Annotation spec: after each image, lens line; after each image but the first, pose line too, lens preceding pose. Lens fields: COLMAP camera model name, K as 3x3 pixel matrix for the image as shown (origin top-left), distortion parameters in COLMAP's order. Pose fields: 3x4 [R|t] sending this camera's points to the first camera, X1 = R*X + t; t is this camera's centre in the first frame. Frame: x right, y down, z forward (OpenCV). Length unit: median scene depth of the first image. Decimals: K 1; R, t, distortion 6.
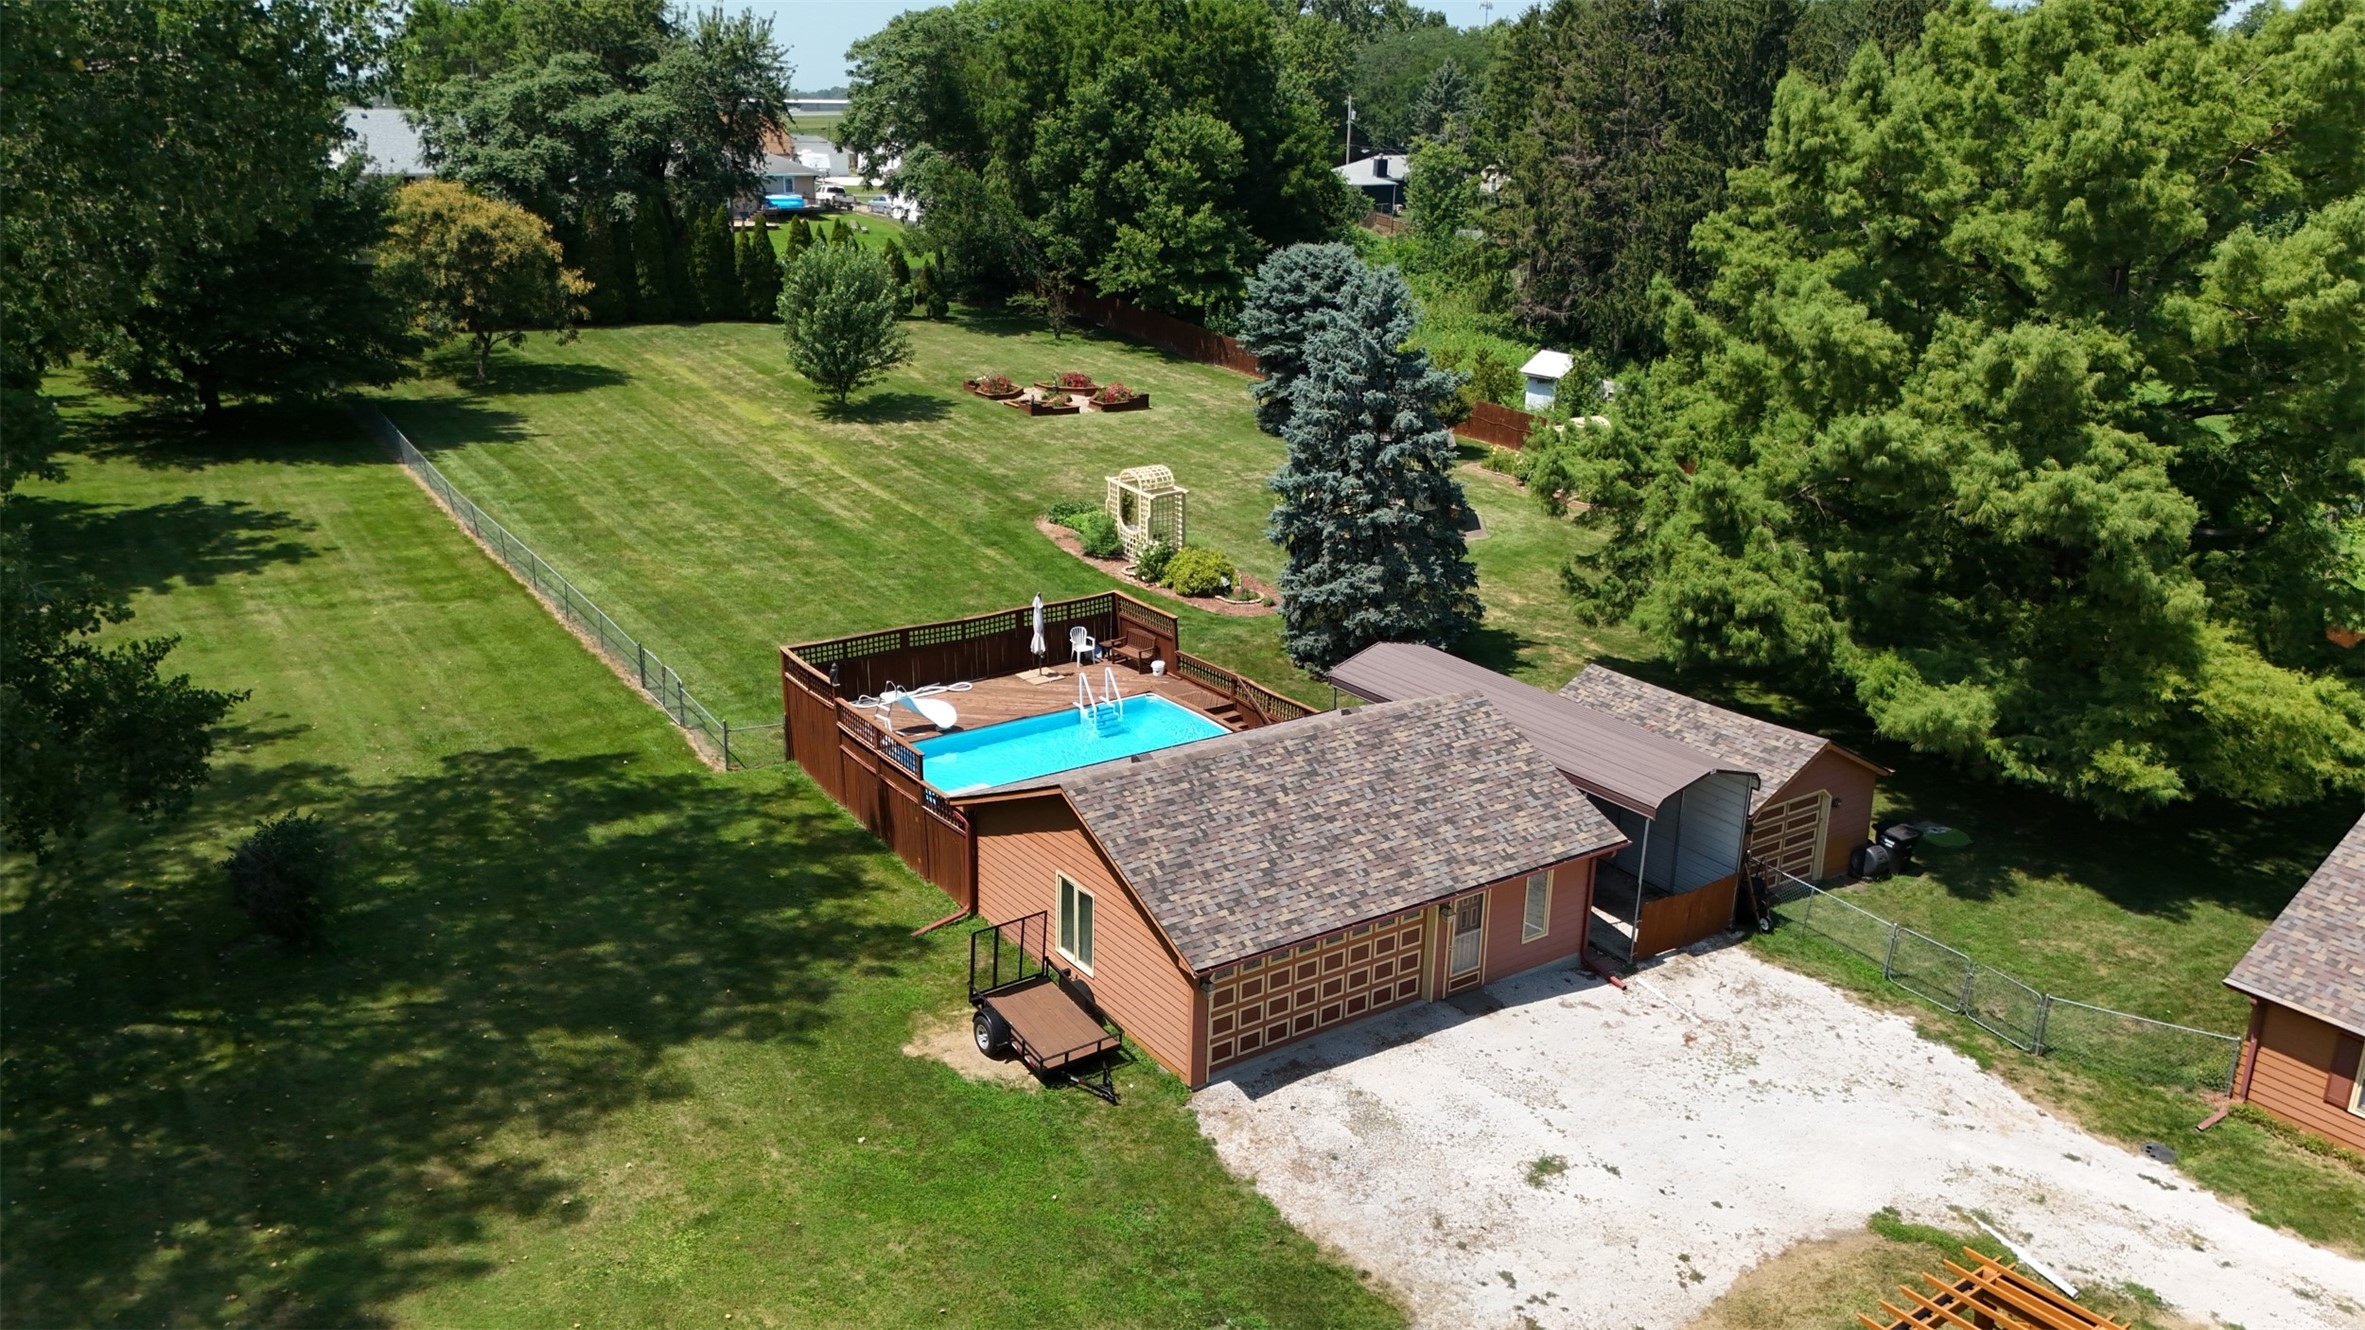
lens RADIAL K [[1780.3, 0, 1178.0], [0, 1780.3, 608.2], [0, 0, 1]] dist [0.084671, -0.114225]
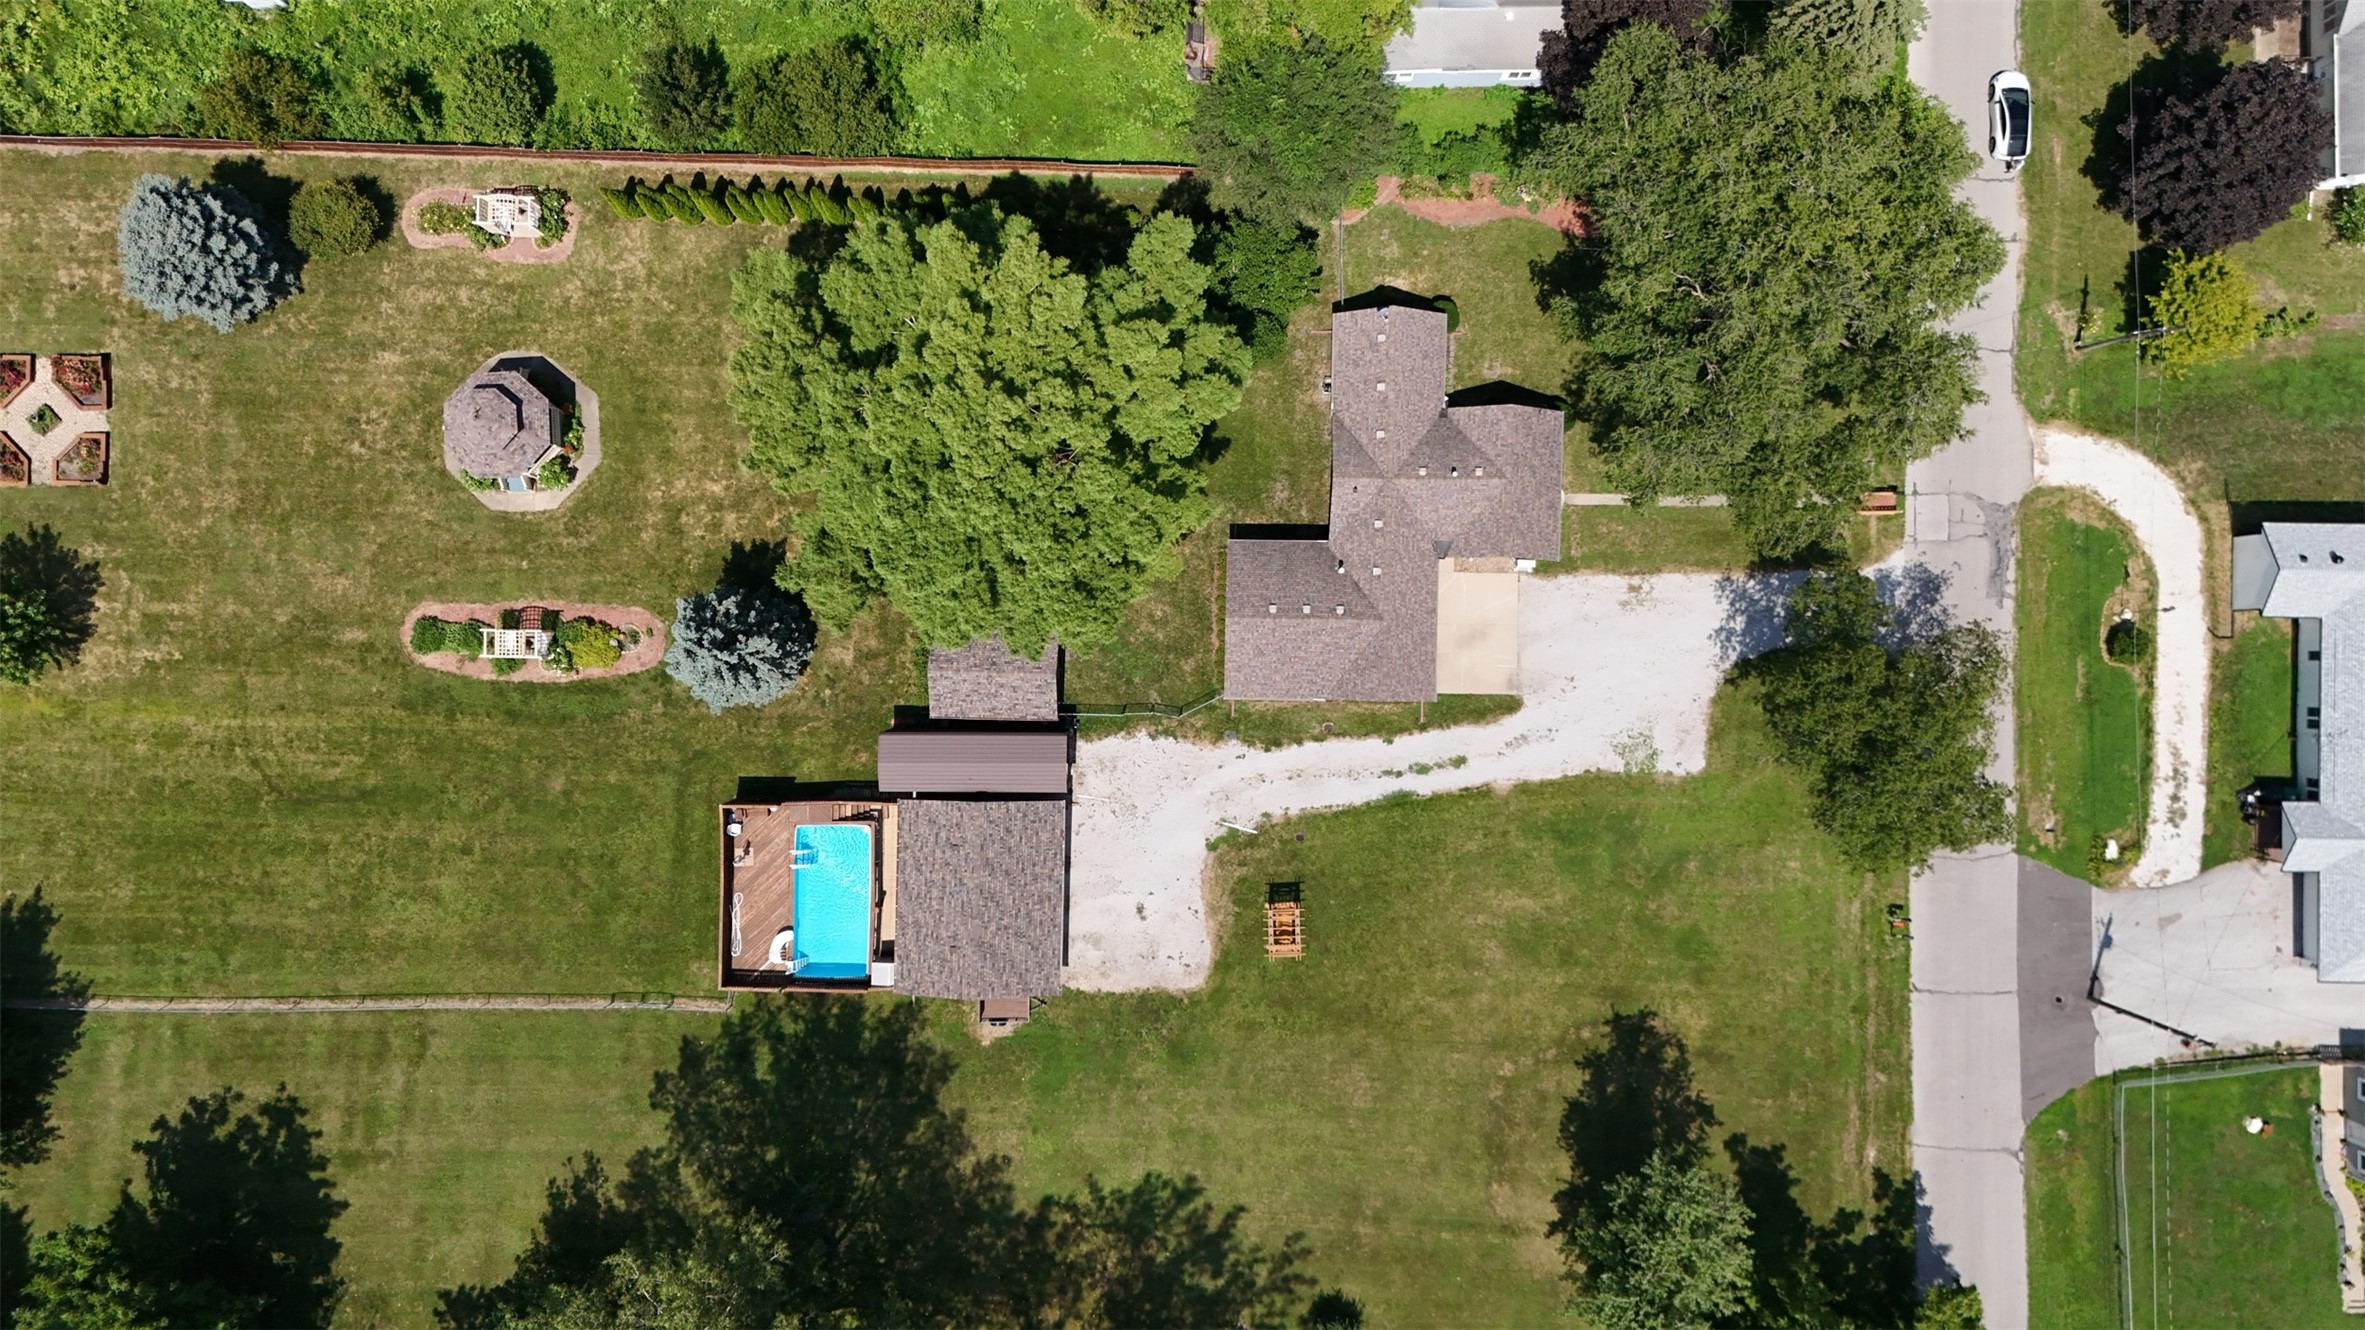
lens RADIAL K [[1731.8, 0, 1182.5], [0, 1731.8, 665.0], [0, 0, 1]] dist [0.089064, -0.095002]
pose [[0.575682, -0.817240, -0.026606, 0.409537], [0.262443, 0.153857, 0.952603, -1.633800], [-0.774412, -0.555379, 0.303051, 0.118091]]
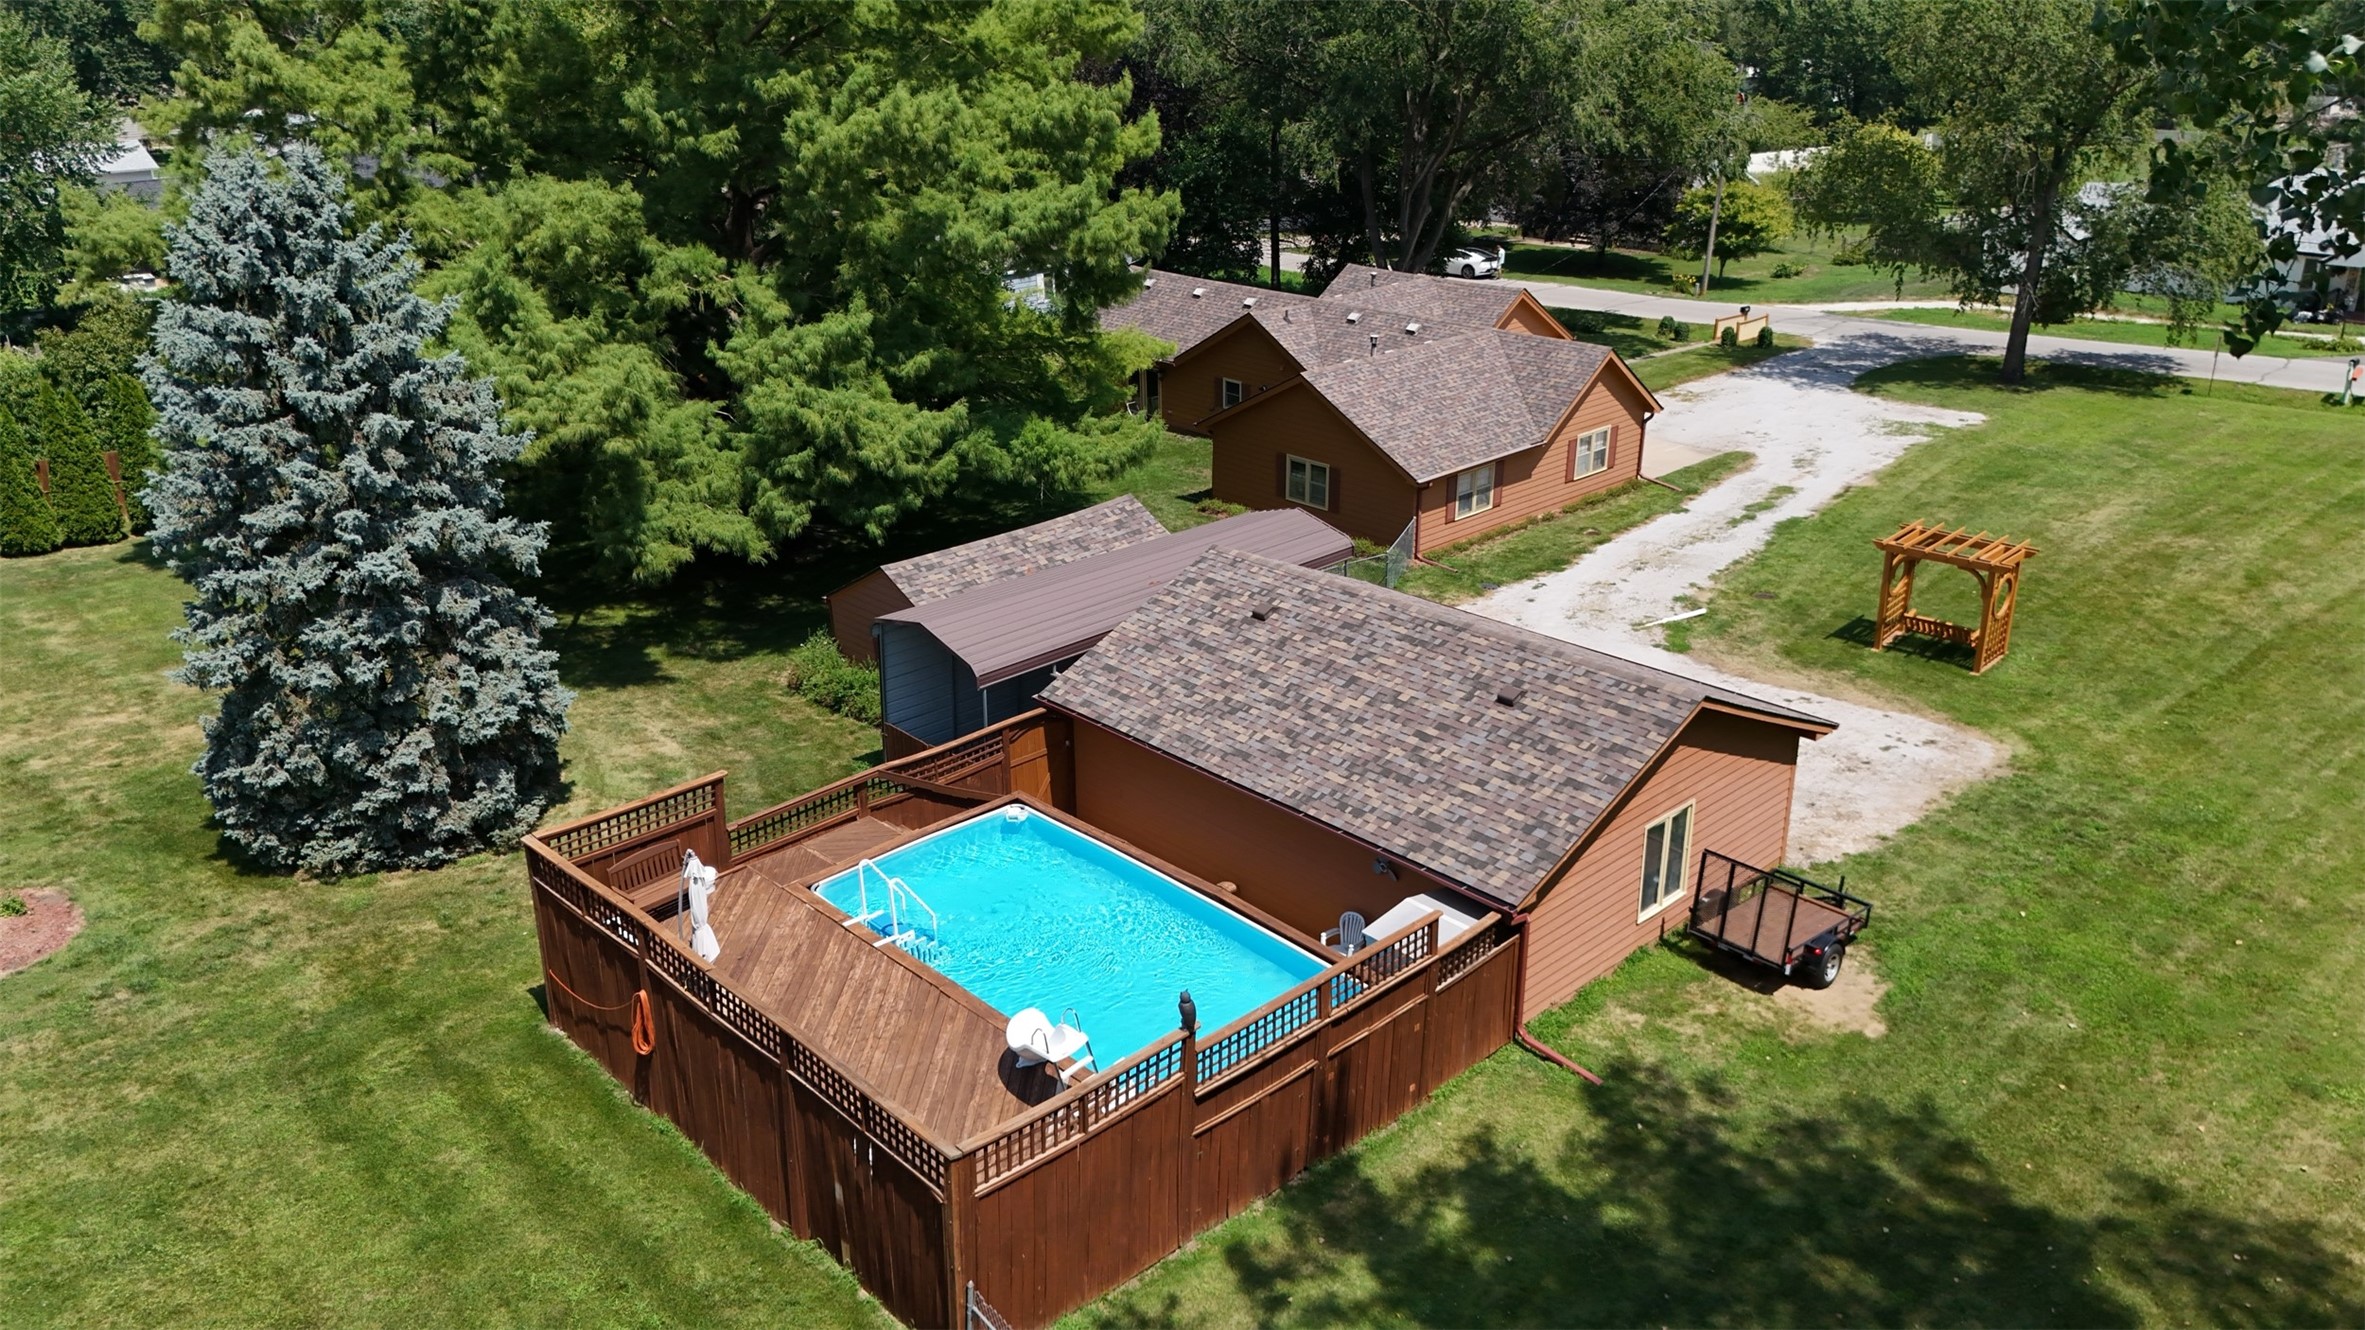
lens RADIAL K [[1780.3, 0, 1178.0], [0, 1780.3, 608.2], [0, 0, 1]] dist [0.084671, -0.114225]
pose [[-0.155077, -0.347099, 0.924918, -0.489857], [0.289979, 0.879009, 0.378490, -0.198236], [-0.944385, 0.326902, -0.035662, 0.788788]]
